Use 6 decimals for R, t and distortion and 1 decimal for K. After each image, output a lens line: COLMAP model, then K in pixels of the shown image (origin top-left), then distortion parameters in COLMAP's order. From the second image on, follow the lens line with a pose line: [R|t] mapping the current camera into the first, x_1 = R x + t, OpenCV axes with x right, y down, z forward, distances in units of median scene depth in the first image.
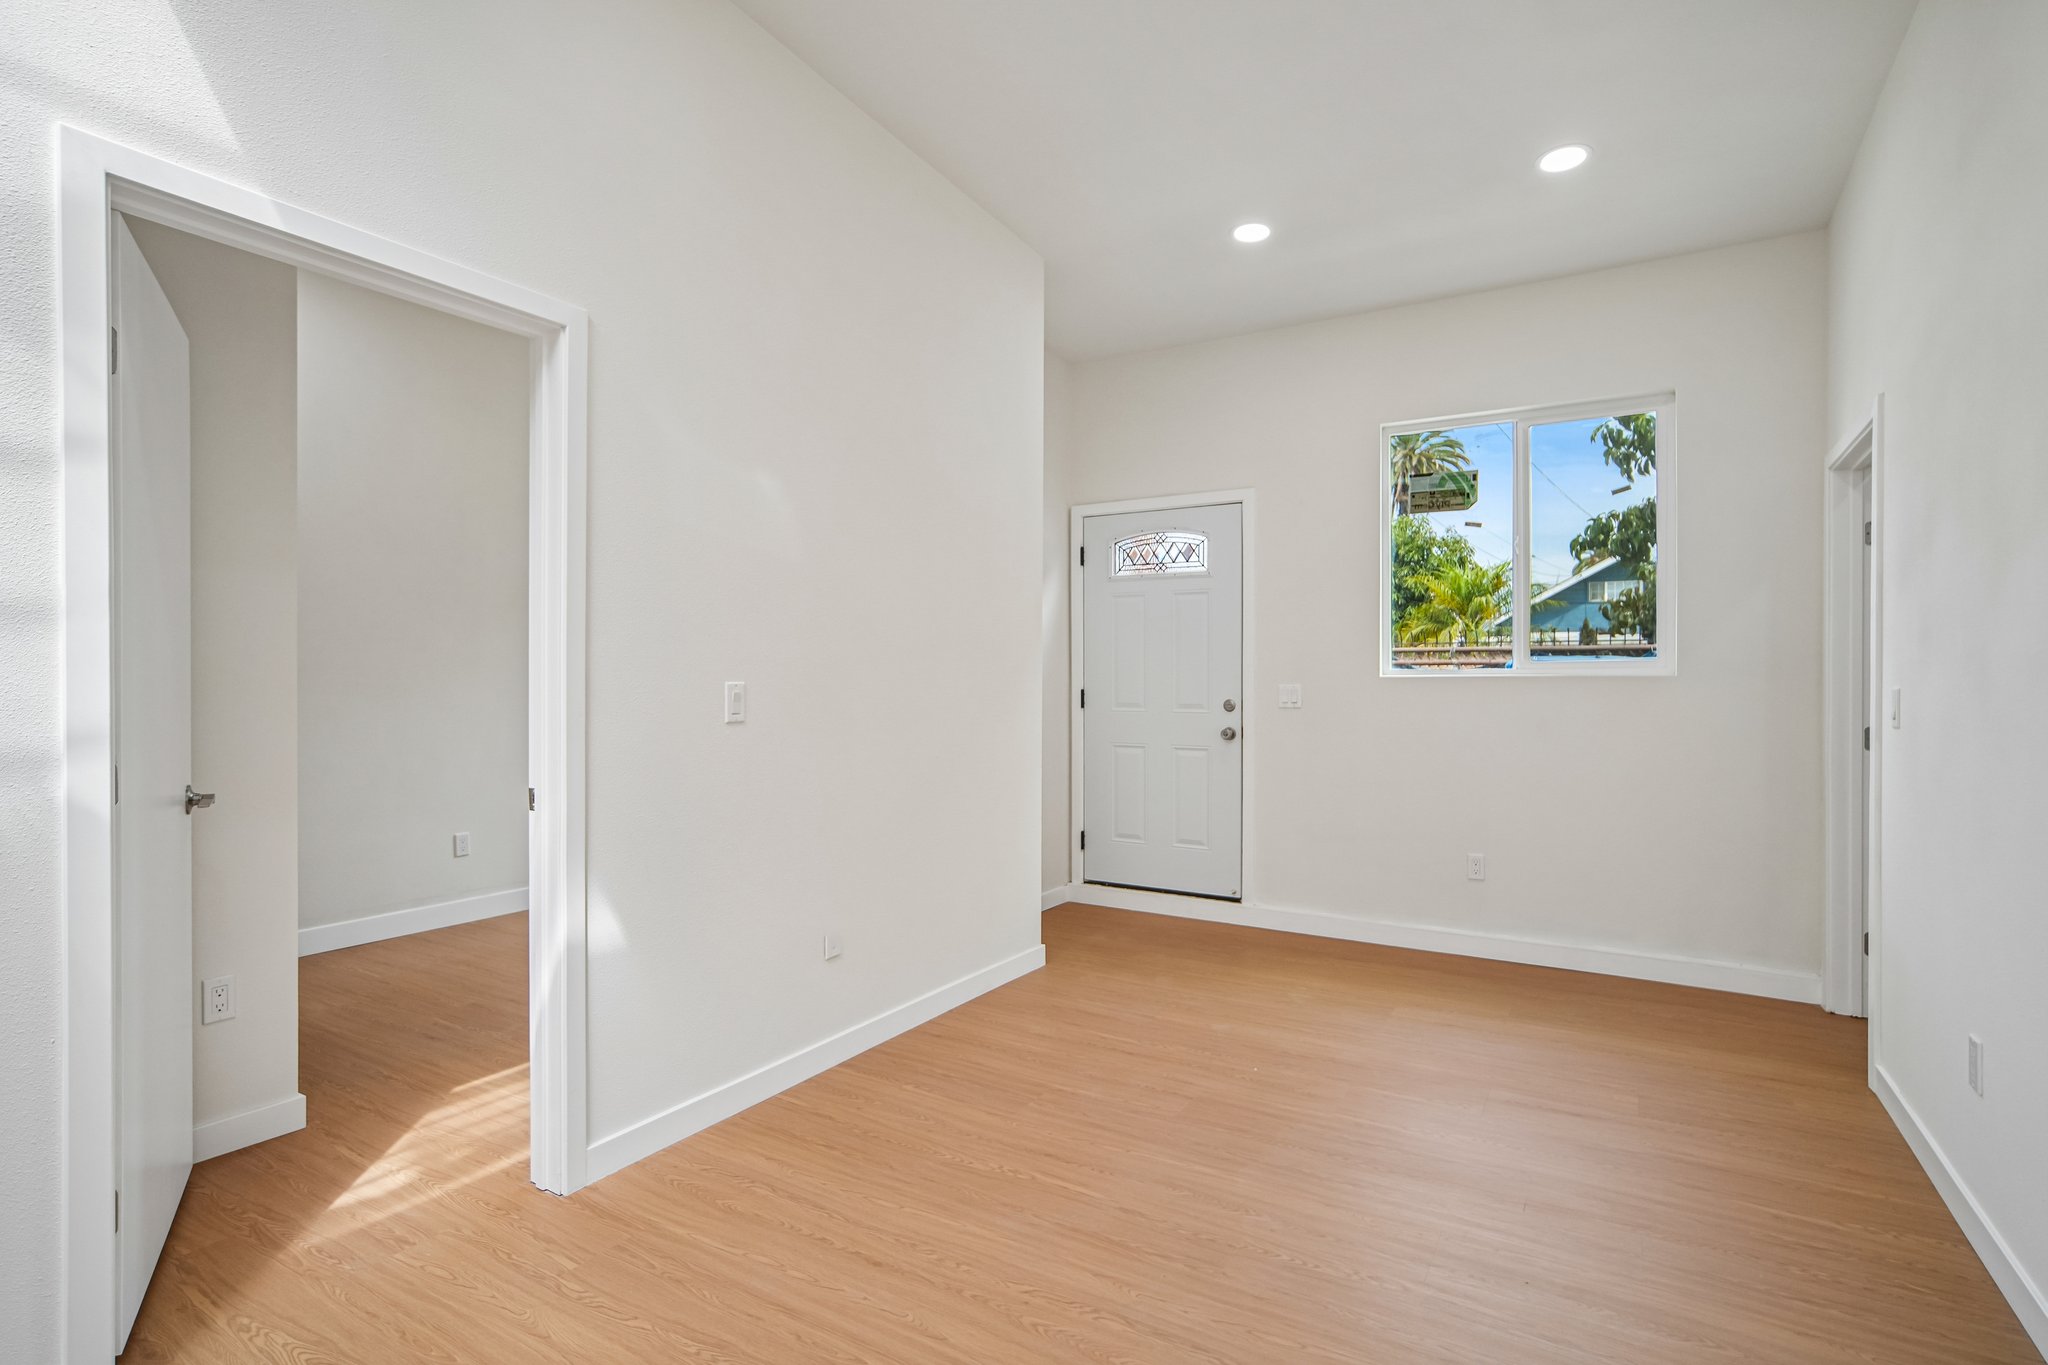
lens RADIAL K [[956.0, 0, 1021.7], [0, 956.0, 704.1], [0, 0, 1]] dist [-0.012024, 0.000507]
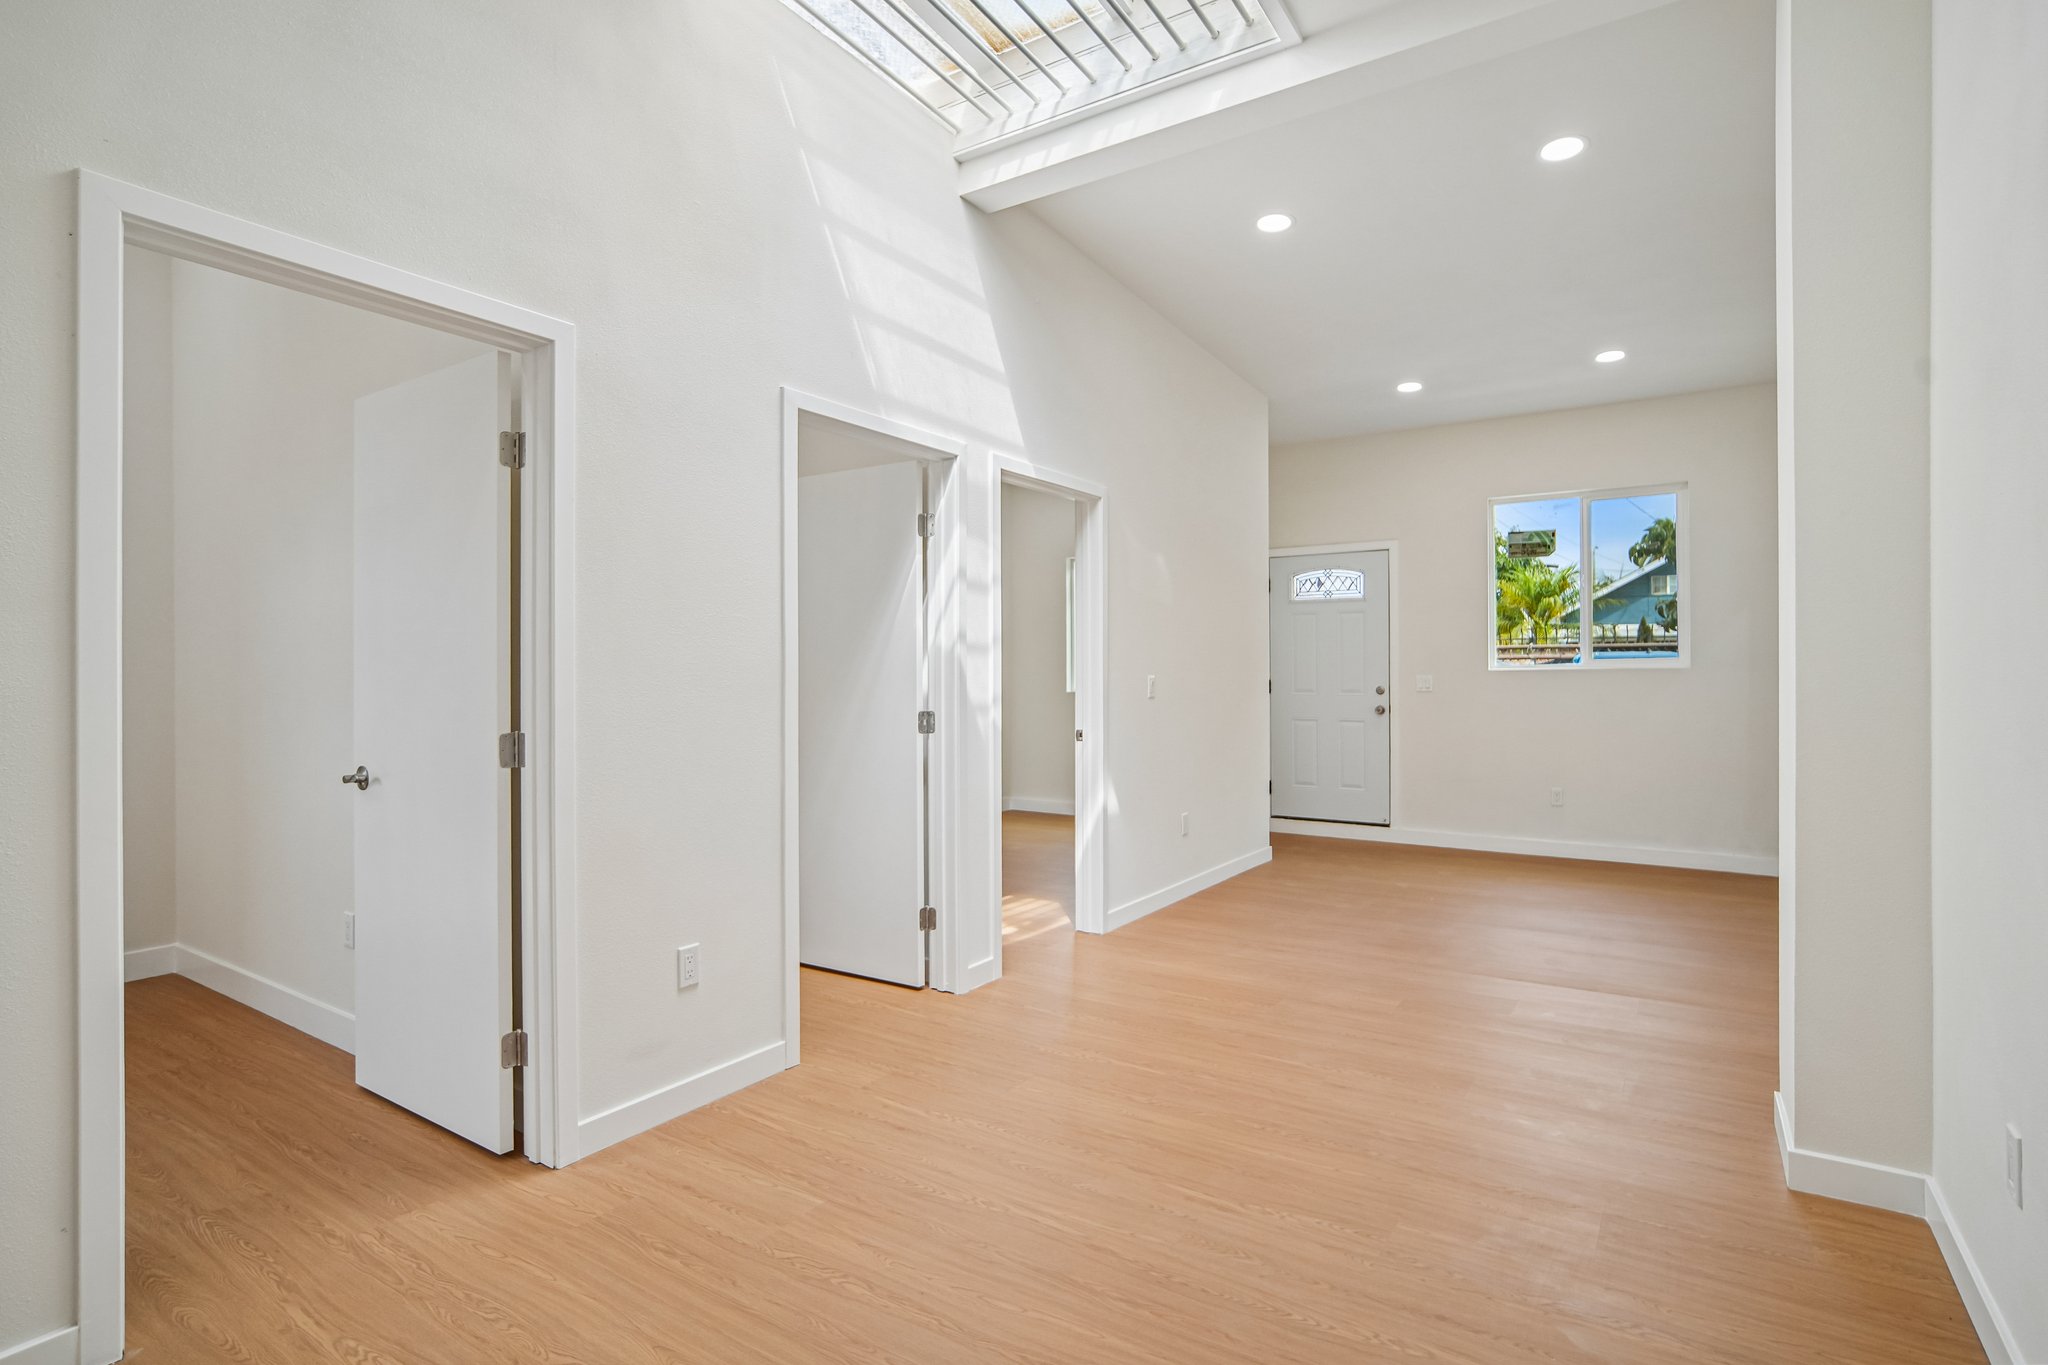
lens RADIAL K [[1006.4, 0, 1020.8], [0, 1006.4, 690.0], [0, 0, 1]] dist [-0.002515, 0.000184]
pose [[0.999586, -0.003737, -0.028532, -0.280900], [0.003527, 0.999966, -0.007404, 0.010141], [0.028559, 0.007300, 0.999565, -0.531380]]
